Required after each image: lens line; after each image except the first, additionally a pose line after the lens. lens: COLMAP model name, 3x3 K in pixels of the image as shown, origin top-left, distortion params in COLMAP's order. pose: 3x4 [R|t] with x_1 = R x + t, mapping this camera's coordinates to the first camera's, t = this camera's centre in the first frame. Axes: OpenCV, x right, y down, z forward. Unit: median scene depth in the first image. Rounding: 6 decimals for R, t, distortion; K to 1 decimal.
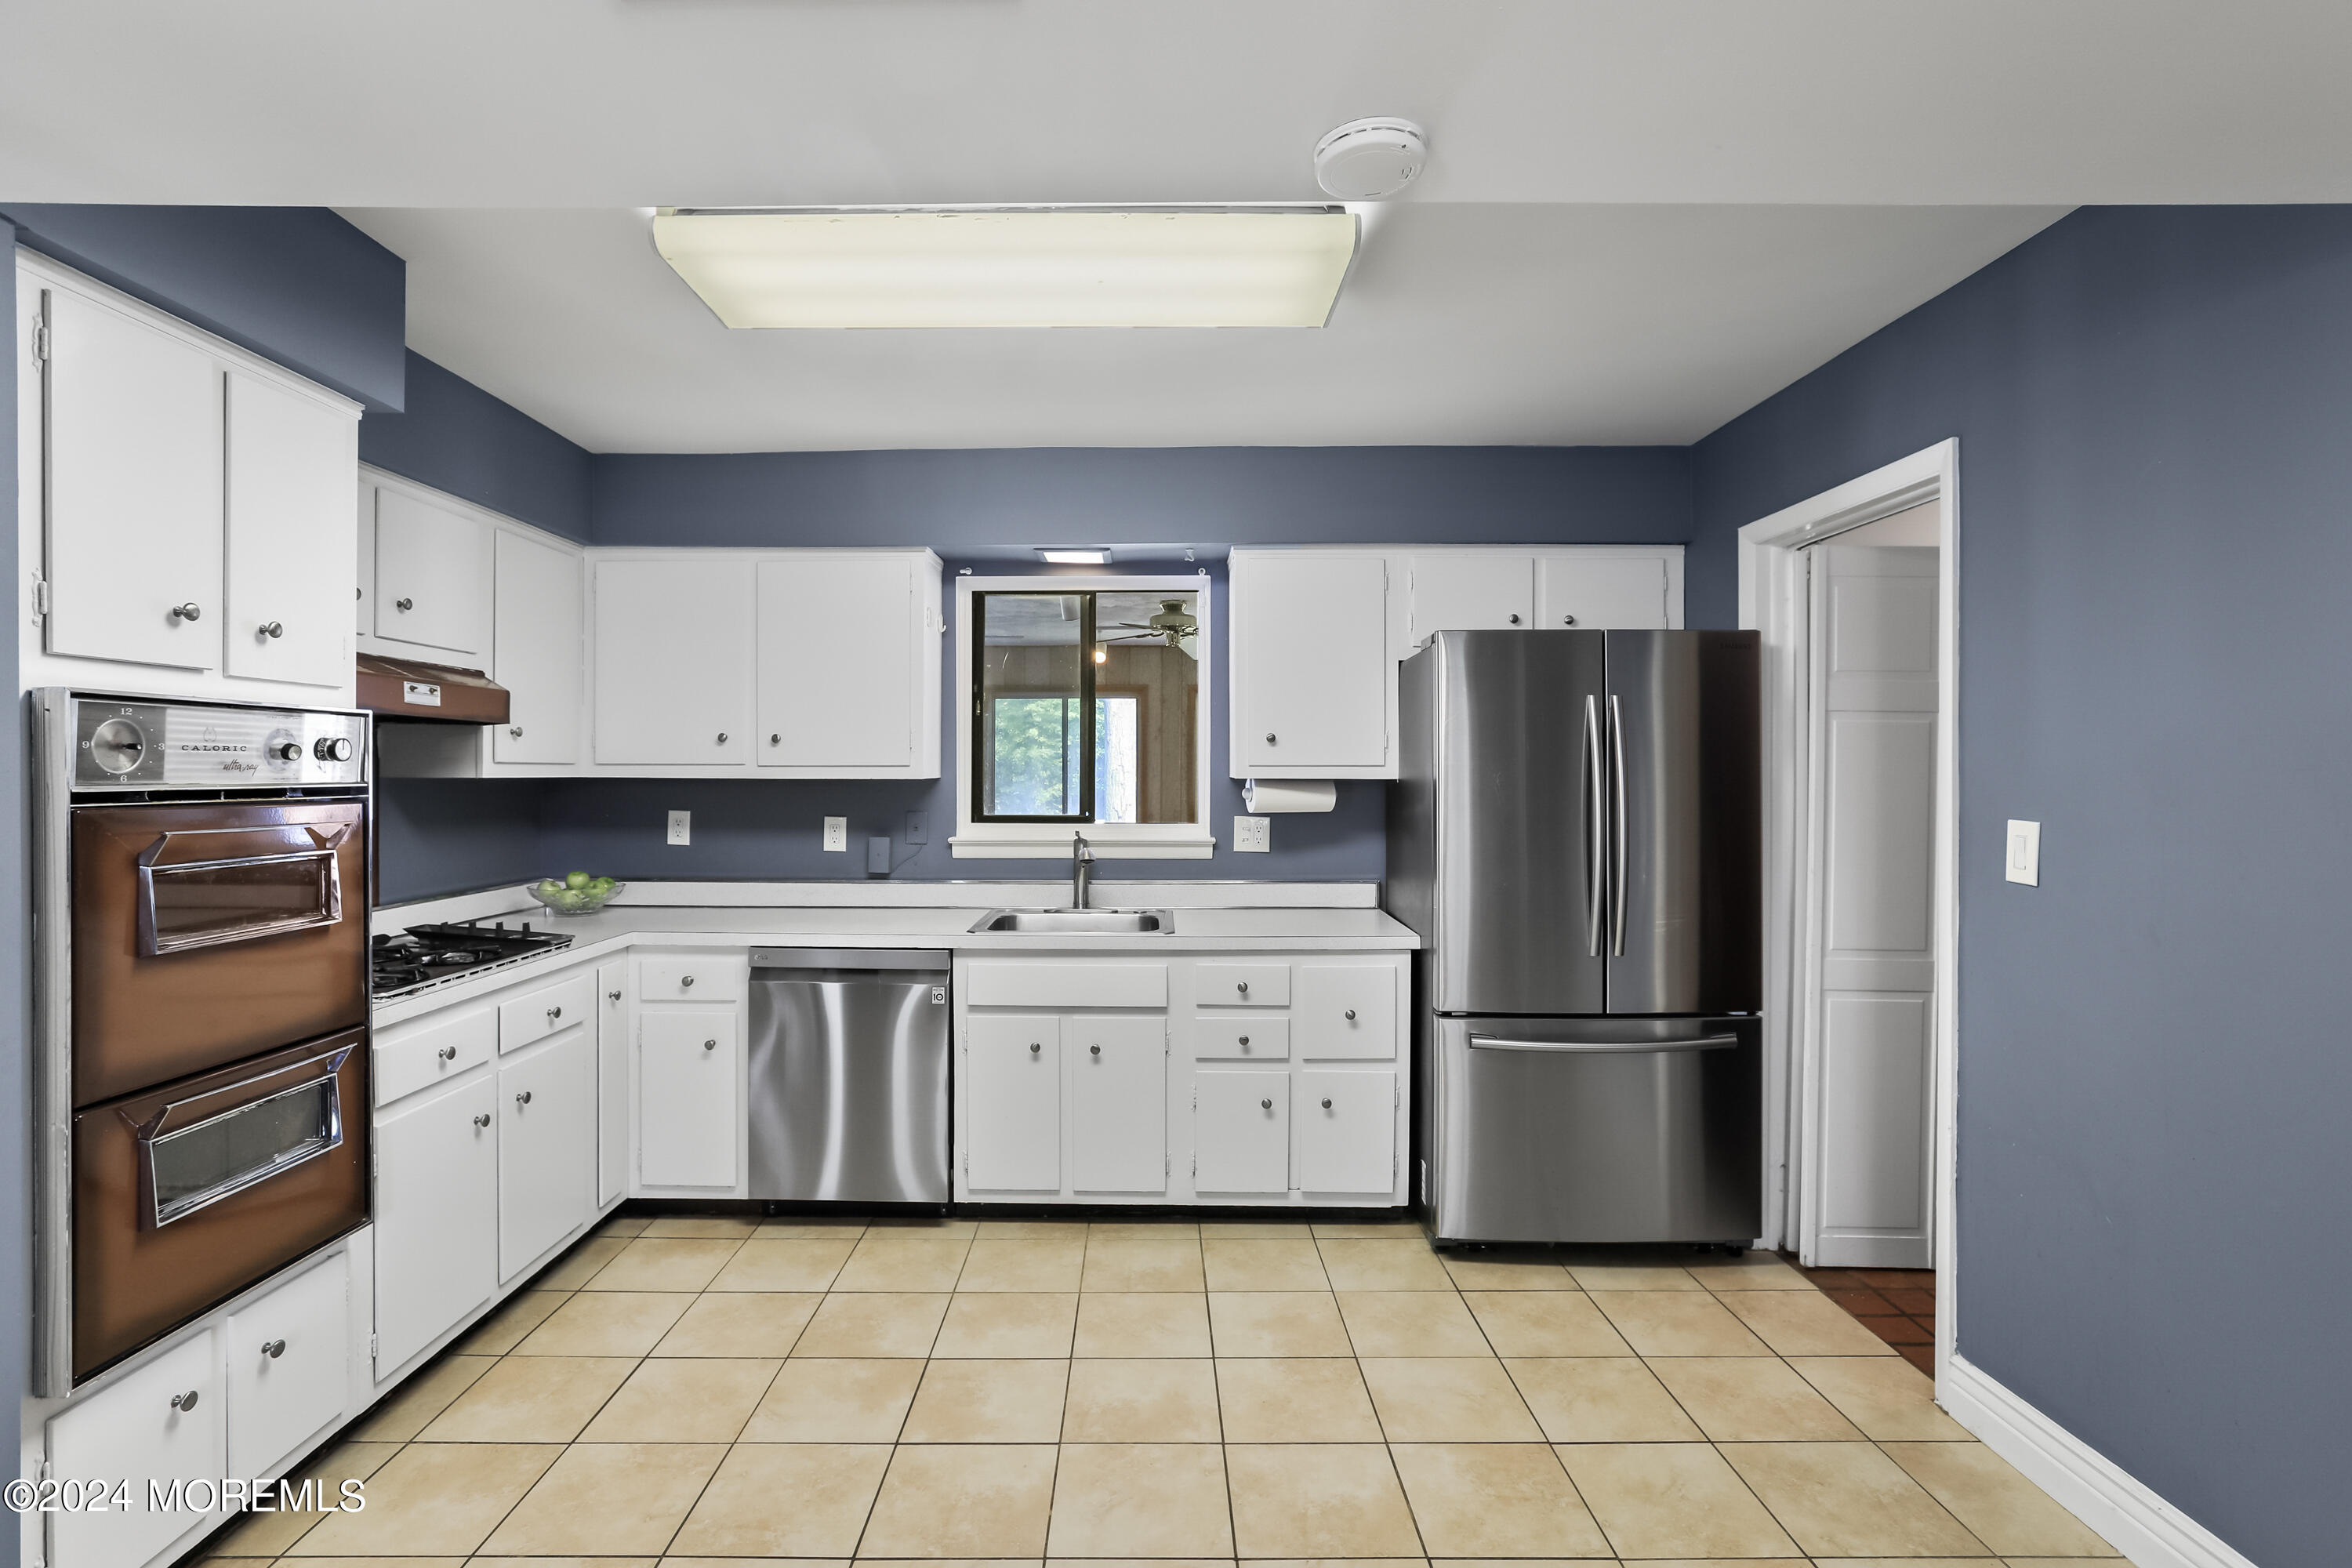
lens RADIAL K [[1078.2, 0, 1154.5], [0, 1078.2, 767.9], [0, 0, 1]] dist [-0.023581, 0.005080]
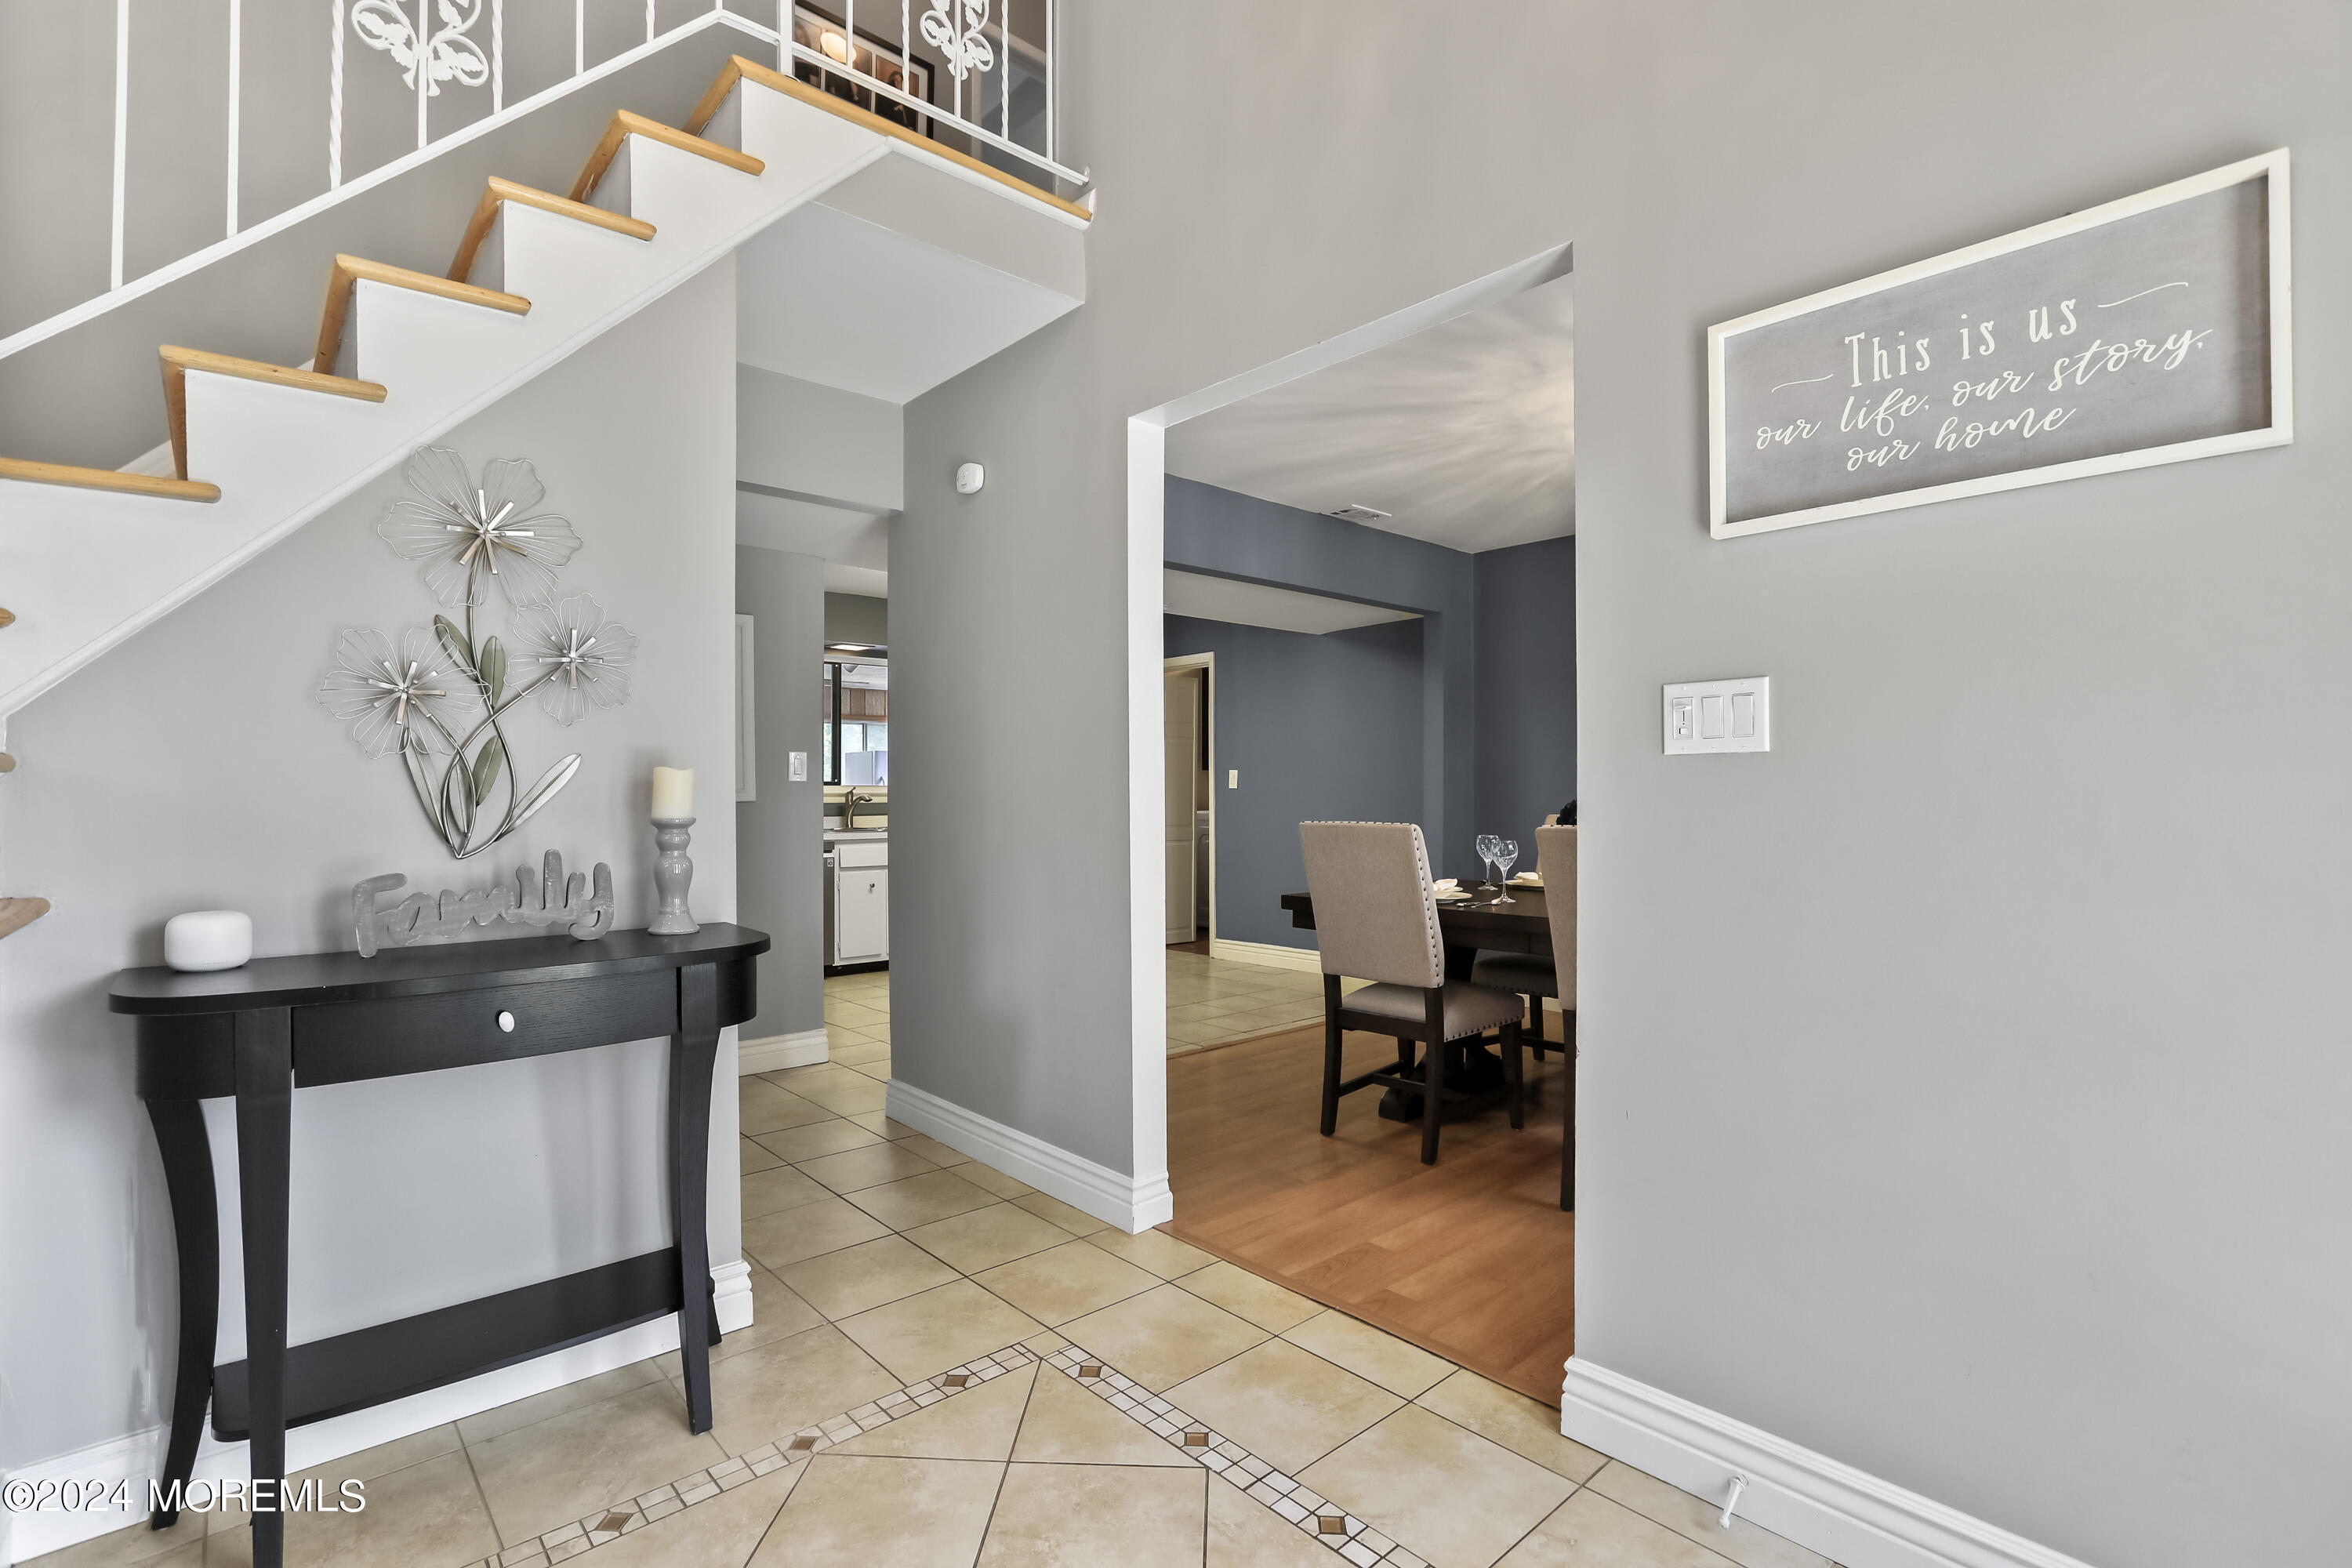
lens RADIAL K [[1078.2, 0, 1162.7], [0, 1078.2, 787.7], [0, 0, 1]] dist [-0.023581, 0.005080]
pose [[0.738869, -0.001712, 0.673847, -1.024666], [0.003861, 0.999991, -0.001693, 0.067650], [-0.673838, 0.003852, 0.738869, -0.854156]]
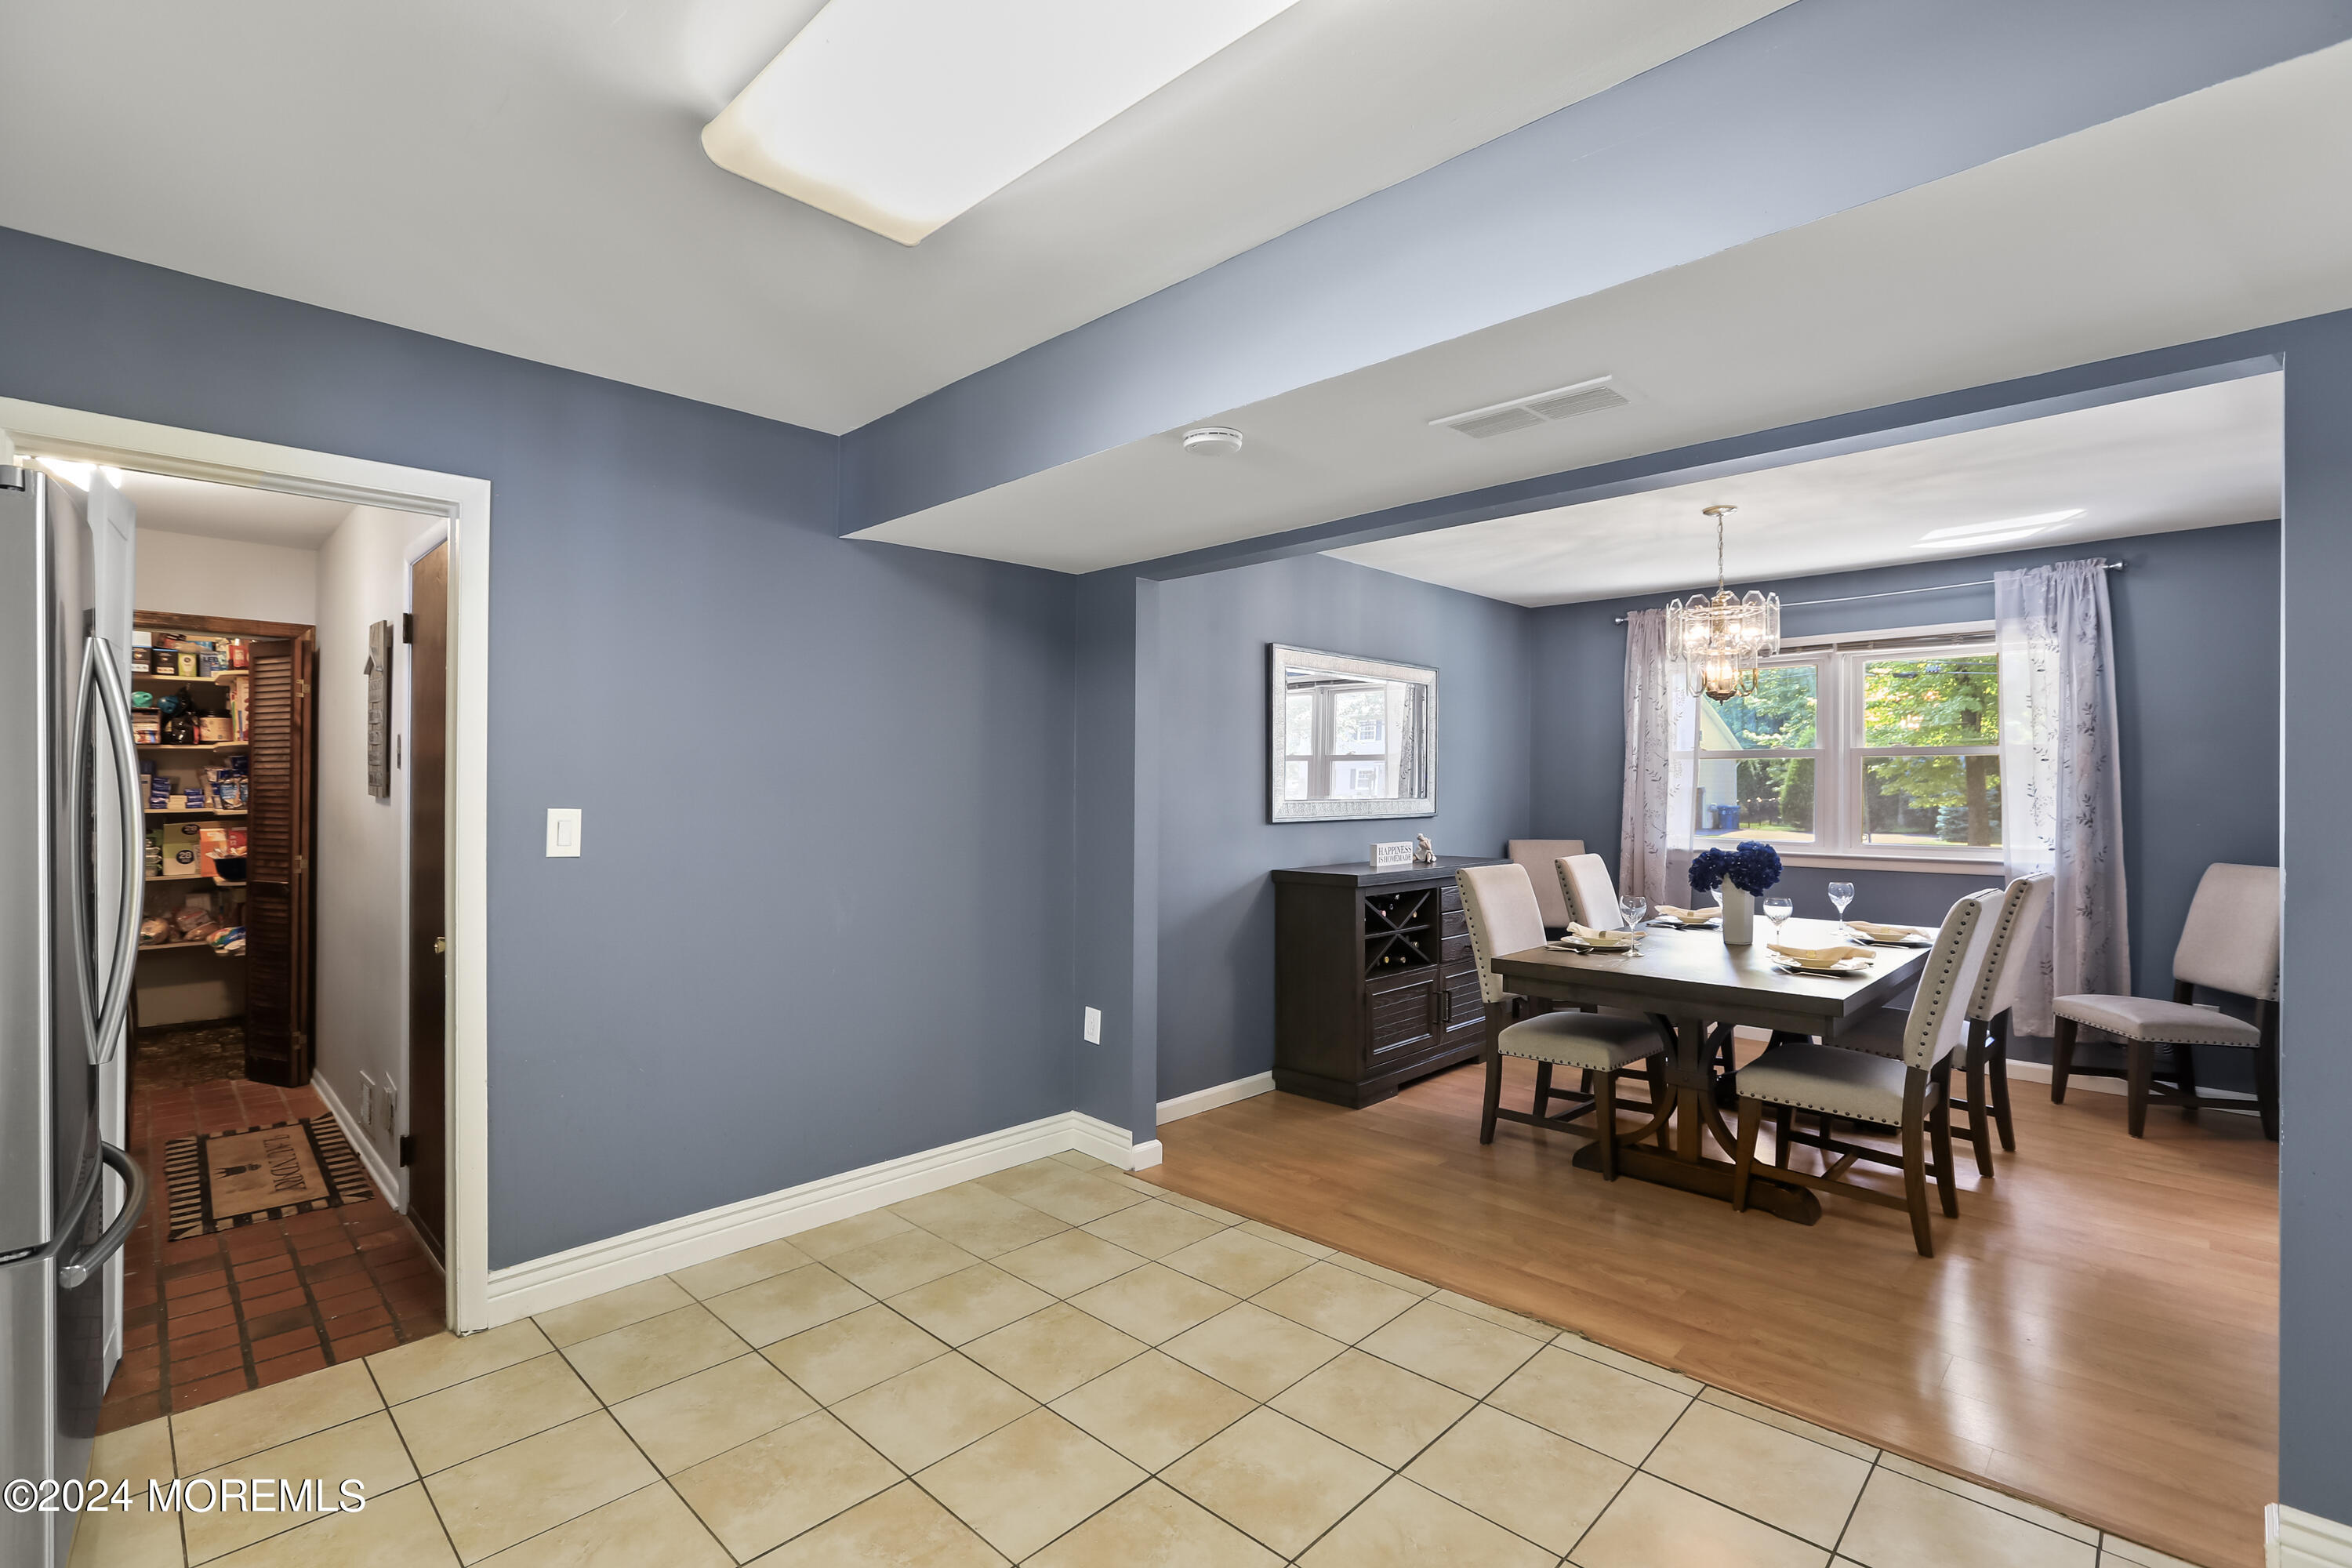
lens RADIAL K [[1078.2, 0, 1163.0], [0, 1078.2, 784.7], [0, 0, 1]] dist [-0.023581, 0.005080]
pose [[-0.713737, -0.002817, 0.700408, -0.385162], [-0.004186, 0.999991, -0.000244, 0.010505], [-0.700401, -0.003106, -0.713742, 0.872400]]
